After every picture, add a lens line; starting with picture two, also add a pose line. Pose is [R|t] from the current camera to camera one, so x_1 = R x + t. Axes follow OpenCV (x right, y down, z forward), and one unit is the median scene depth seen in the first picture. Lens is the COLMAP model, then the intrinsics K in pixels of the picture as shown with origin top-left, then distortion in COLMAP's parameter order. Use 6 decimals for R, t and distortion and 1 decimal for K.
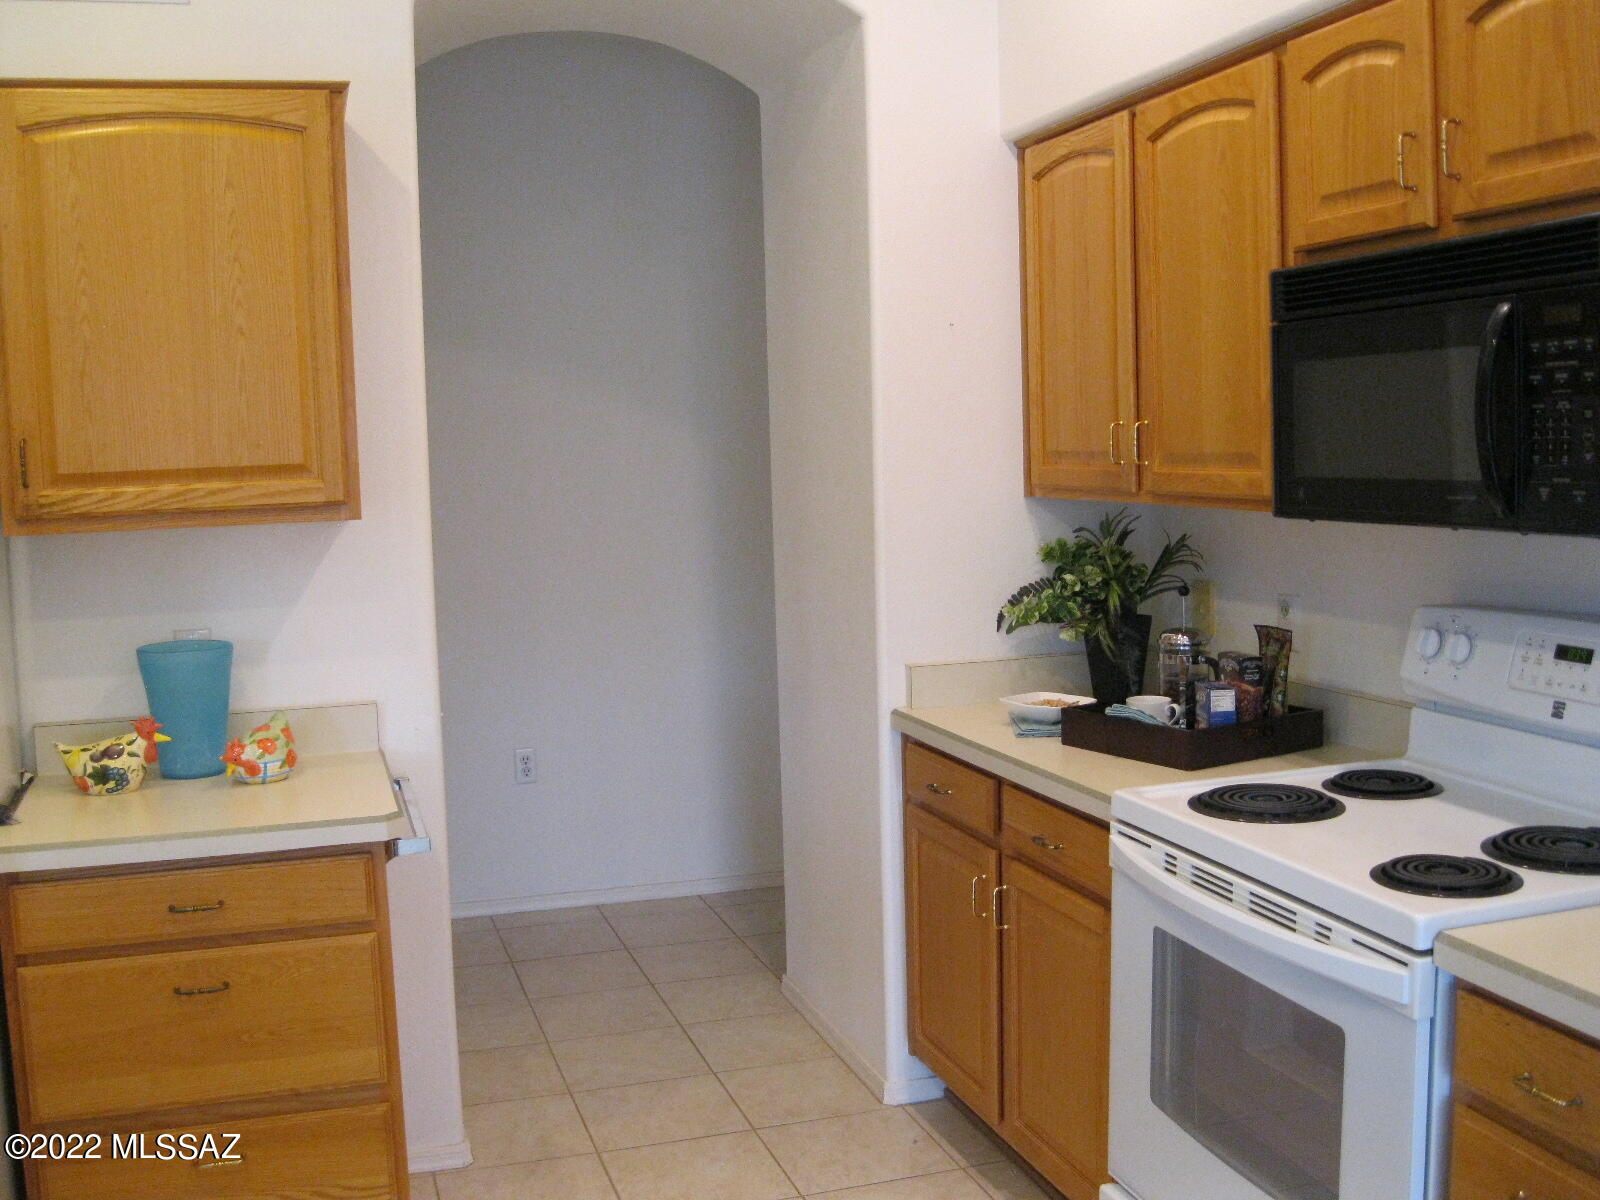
lens RADIAL K [[1663.6, 0, 764.1], [0, 1663.6, 597.4], [0, 0, 1]] dist [-0.126598, 0.061474]
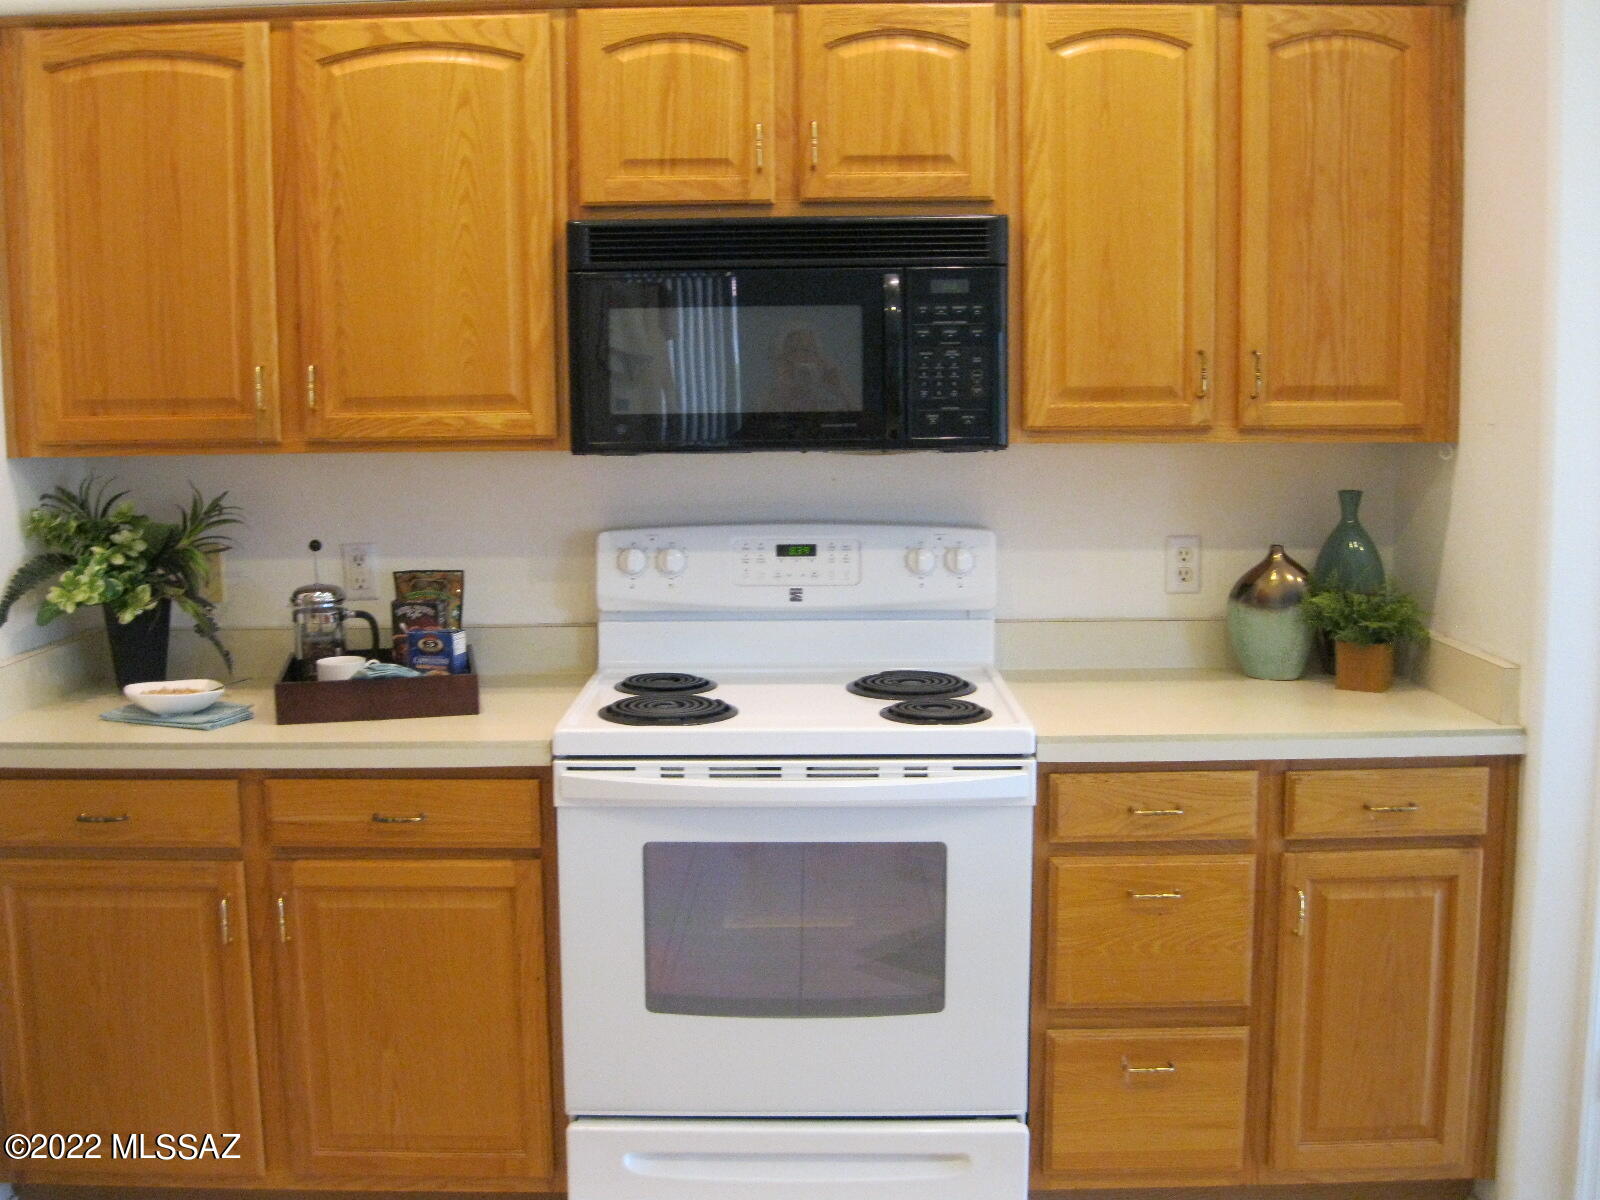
lens RADIAL K [[1663.6, 0, 764.1], [0, 1663.6, 597.4], [0, 0, 1]] dist [-0.126598, 0.061474]
pose [[0.282350, -0.093558, 0.954738, -0.756982], [0.091987, 0.993287, 0.070132, -0.022366], [-0.954891, 0.068022, 0.289061, 0.635380]]
